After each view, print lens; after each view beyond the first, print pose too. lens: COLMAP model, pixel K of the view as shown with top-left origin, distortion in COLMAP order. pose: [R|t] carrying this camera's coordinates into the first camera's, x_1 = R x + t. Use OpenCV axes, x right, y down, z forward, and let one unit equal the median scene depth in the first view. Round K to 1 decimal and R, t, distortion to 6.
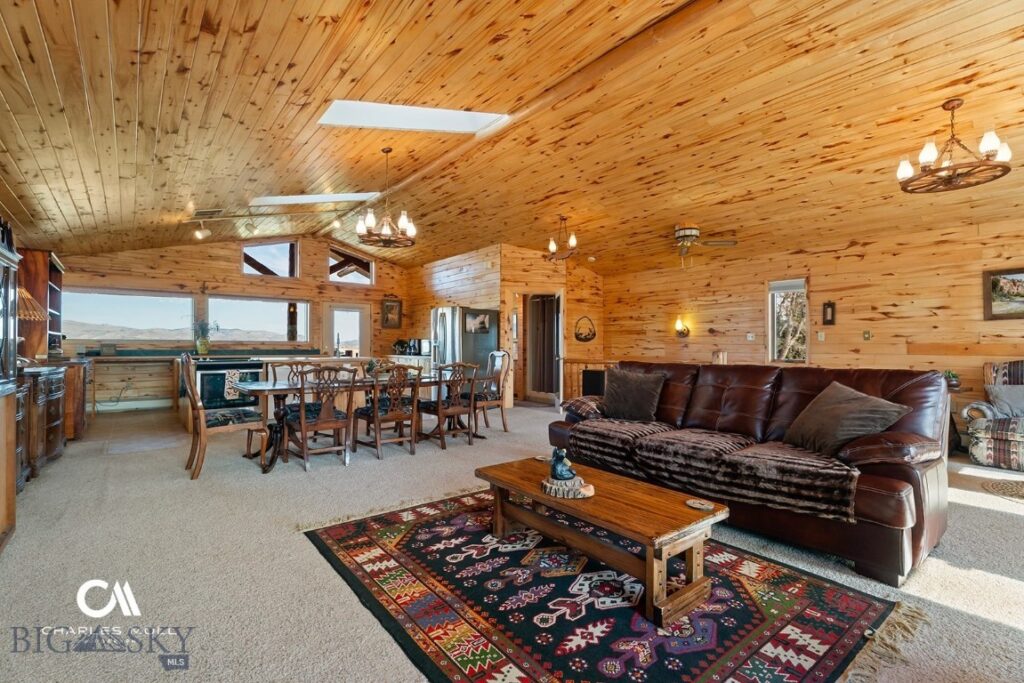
lens RADIAL K [[473.8, 0, 512.6], [0, 473.8, 339.6], [0, 0, 1]] dist [-0.002256, 0.002885]
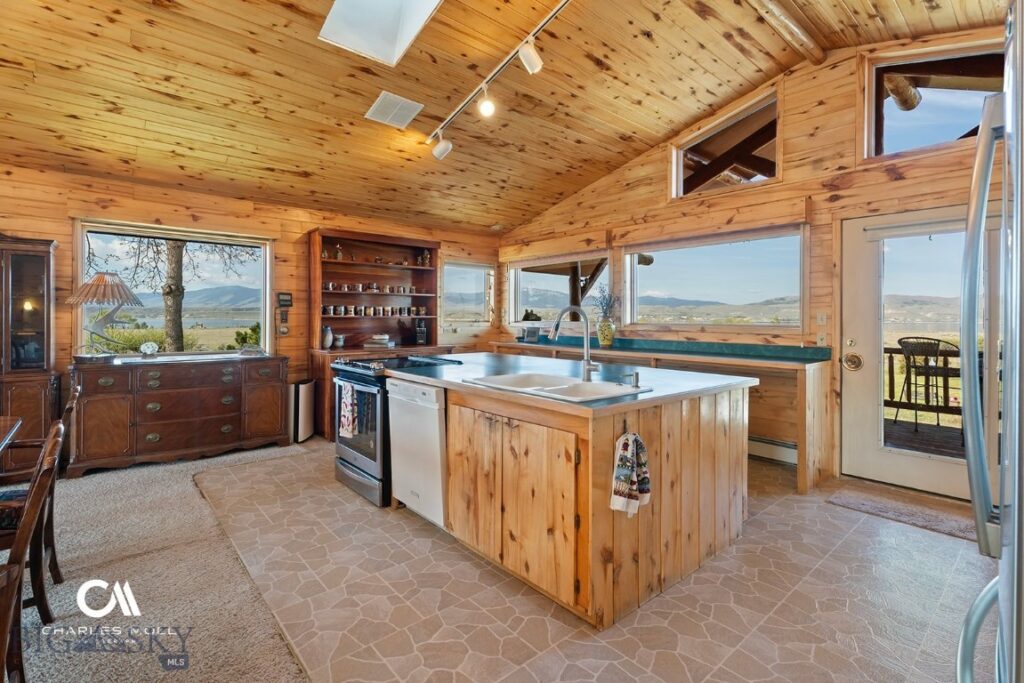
lens RADIAL K [[473.8, 0, 508.5], [0, 473.8, 315.9], [0, 0, 1]] dist [-0.002256, 0.002885]
pose [[0.007469, -0.004513, -0.999962, -0.031686], [0.008075, 0.999957, -0.004453, -0.005658], [0.999940, -0.008041, 0.007505, 0.850424]]
